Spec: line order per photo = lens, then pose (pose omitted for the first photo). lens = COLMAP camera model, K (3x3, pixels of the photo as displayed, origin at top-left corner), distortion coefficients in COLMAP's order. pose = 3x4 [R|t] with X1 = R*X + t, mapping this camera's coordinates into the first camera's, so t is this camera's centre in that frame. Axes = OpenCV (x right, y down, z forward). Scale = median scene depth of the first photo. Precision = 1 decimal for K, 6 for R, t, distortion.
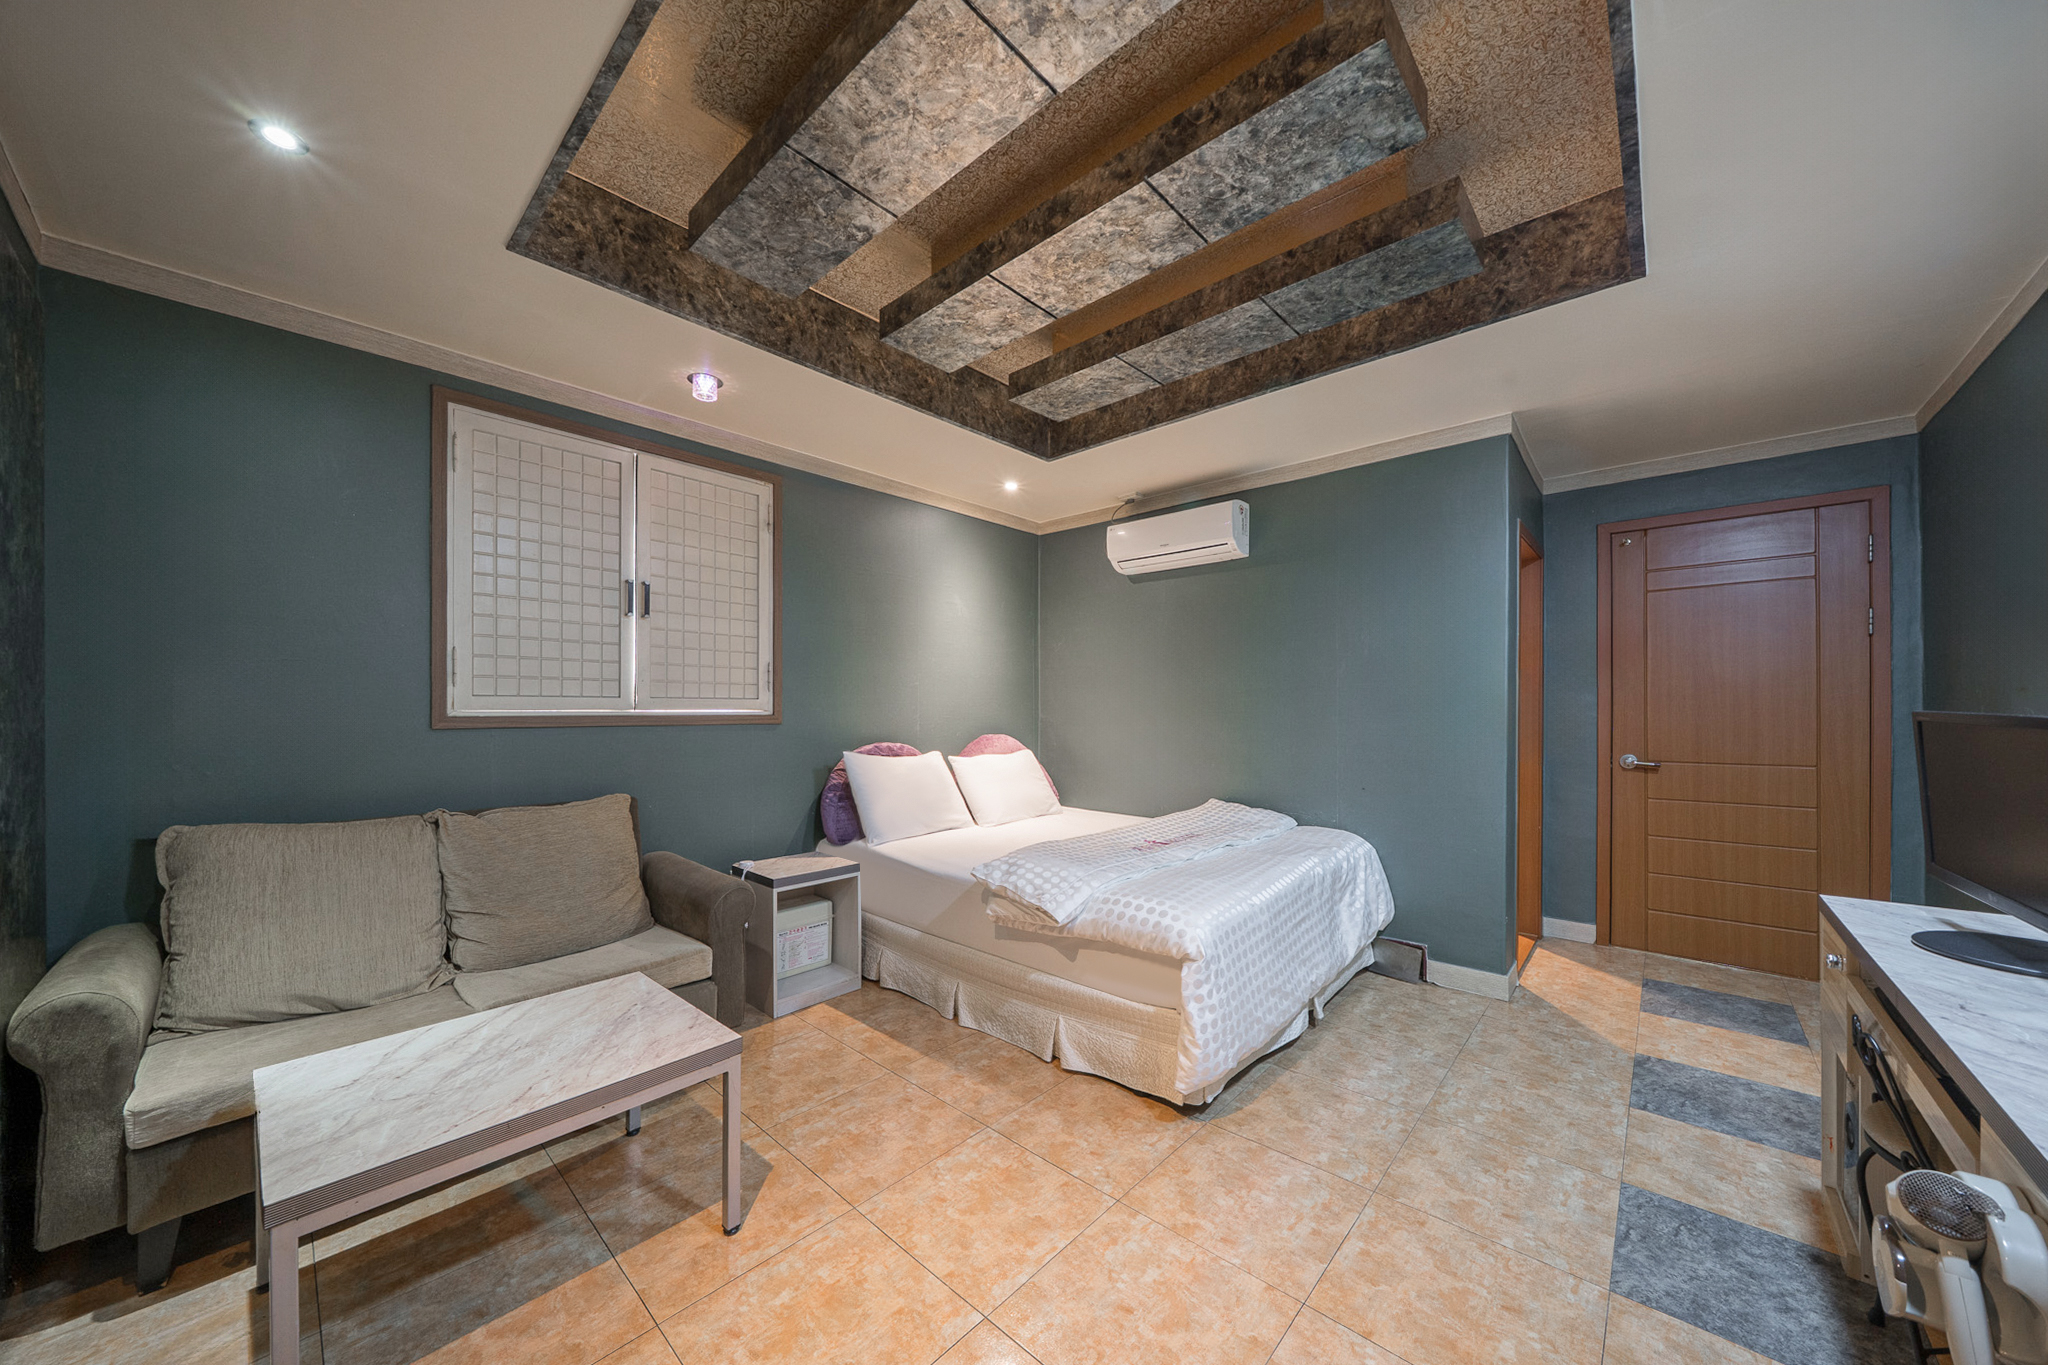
lens RADIAL K [[701.9, 0, 1013.3], [0, 701.9, 700.1], [0, 0, 1]] dist [-0.005545, -0.000013]
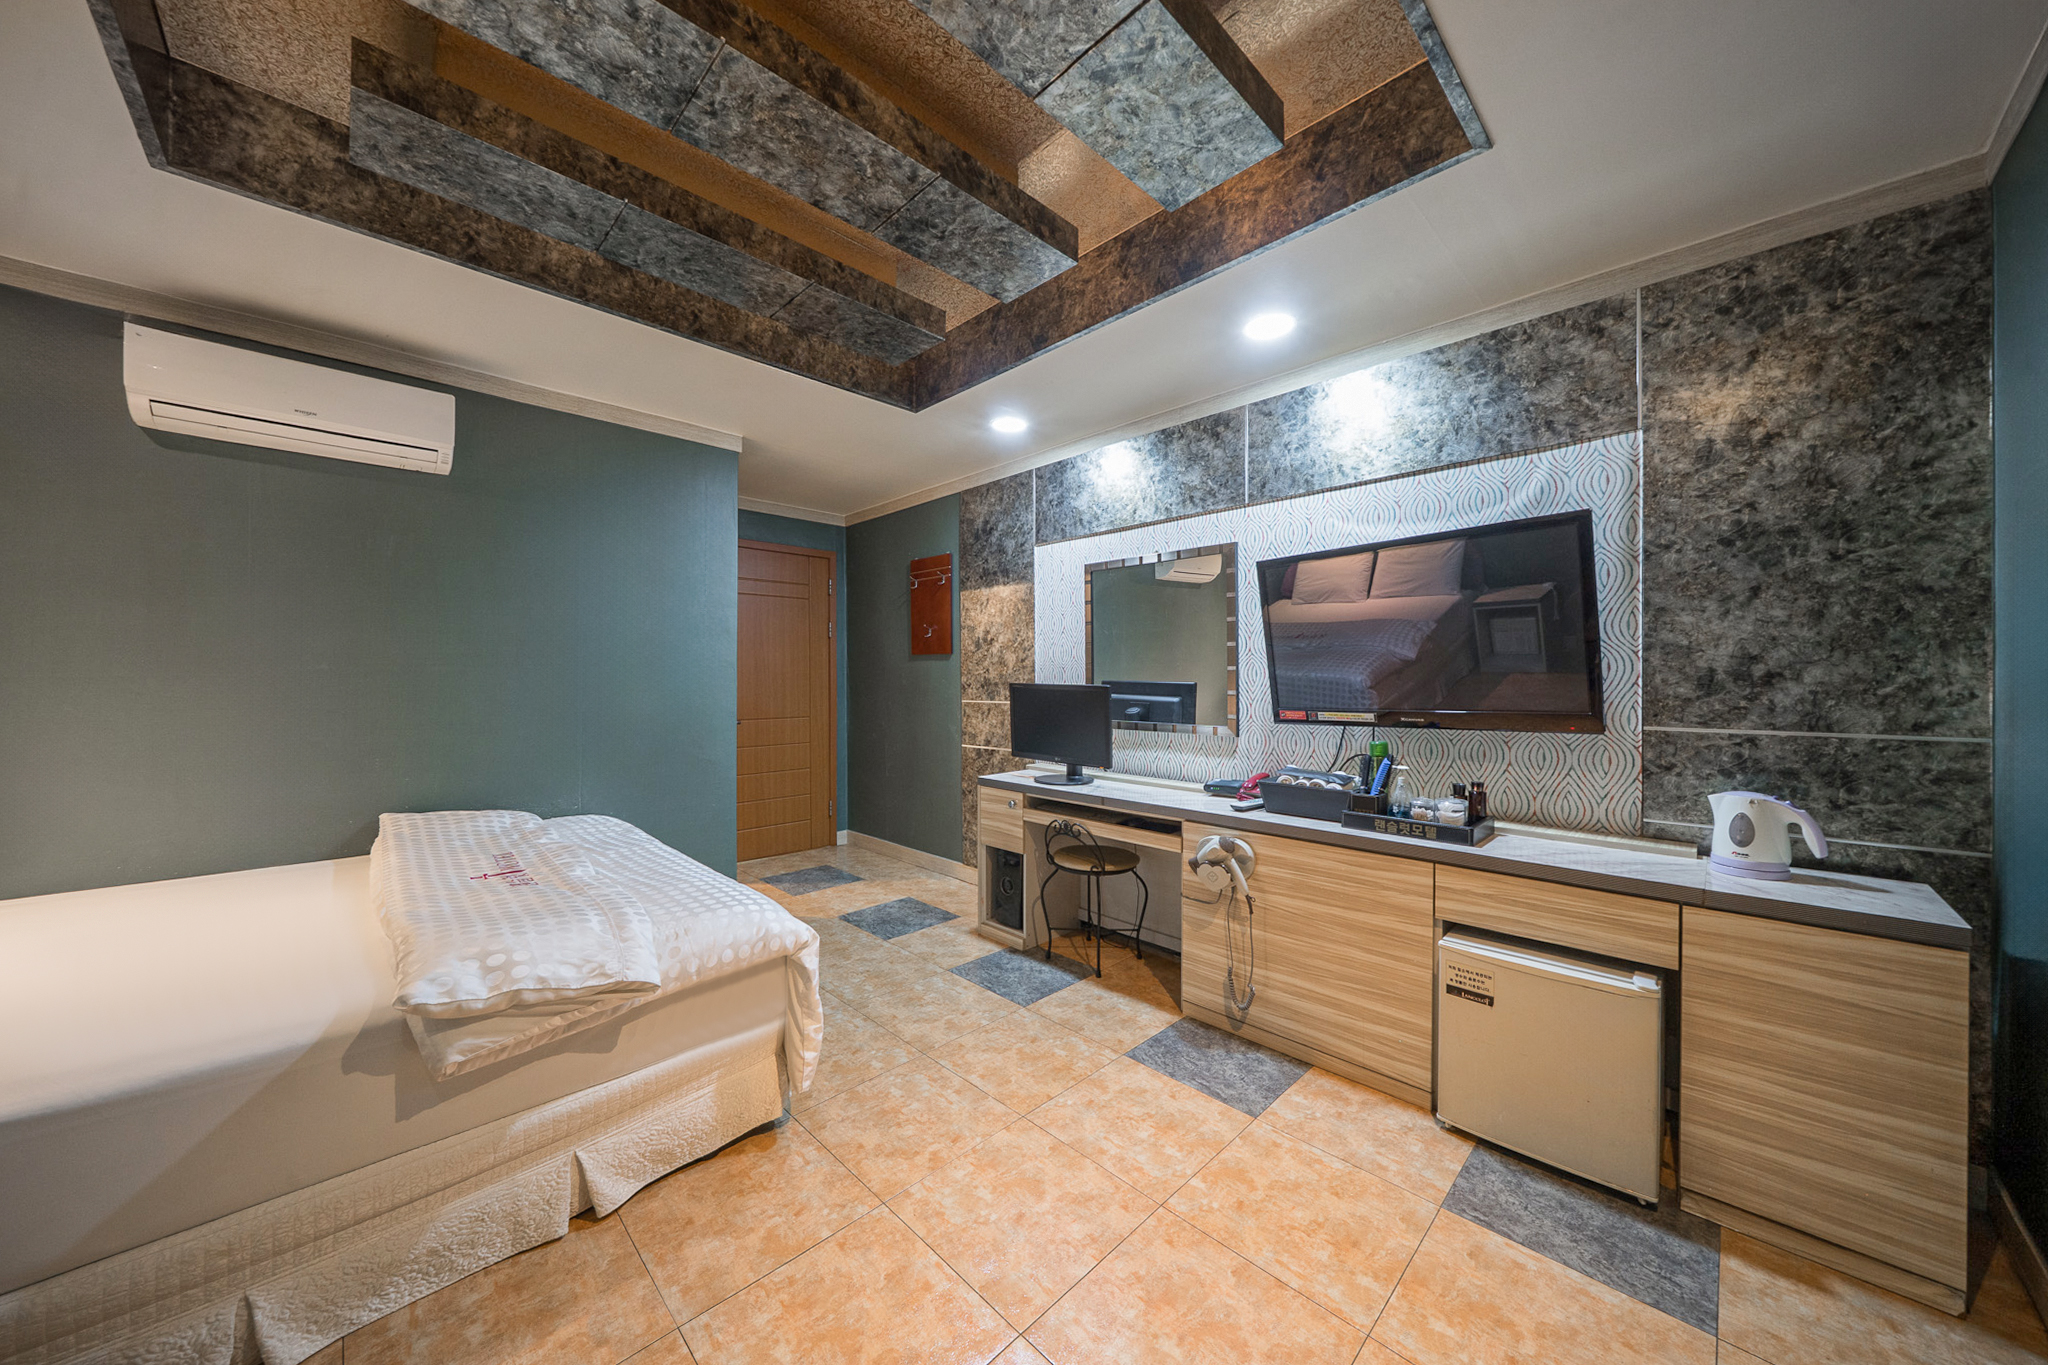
lens RADIAL K [[701.9, 0, 1024.6], [0, 701.9, 675.4], [0, 0, 1]] dist [-0.005545, -0.000013]
pose [[0.047074, 0.003849, 0.998884, -0.585257], [-0.014400, 0.999891, -0.003175, -0.001159], [-0.998788, -0.014235, 0.047124, 0.568580]]
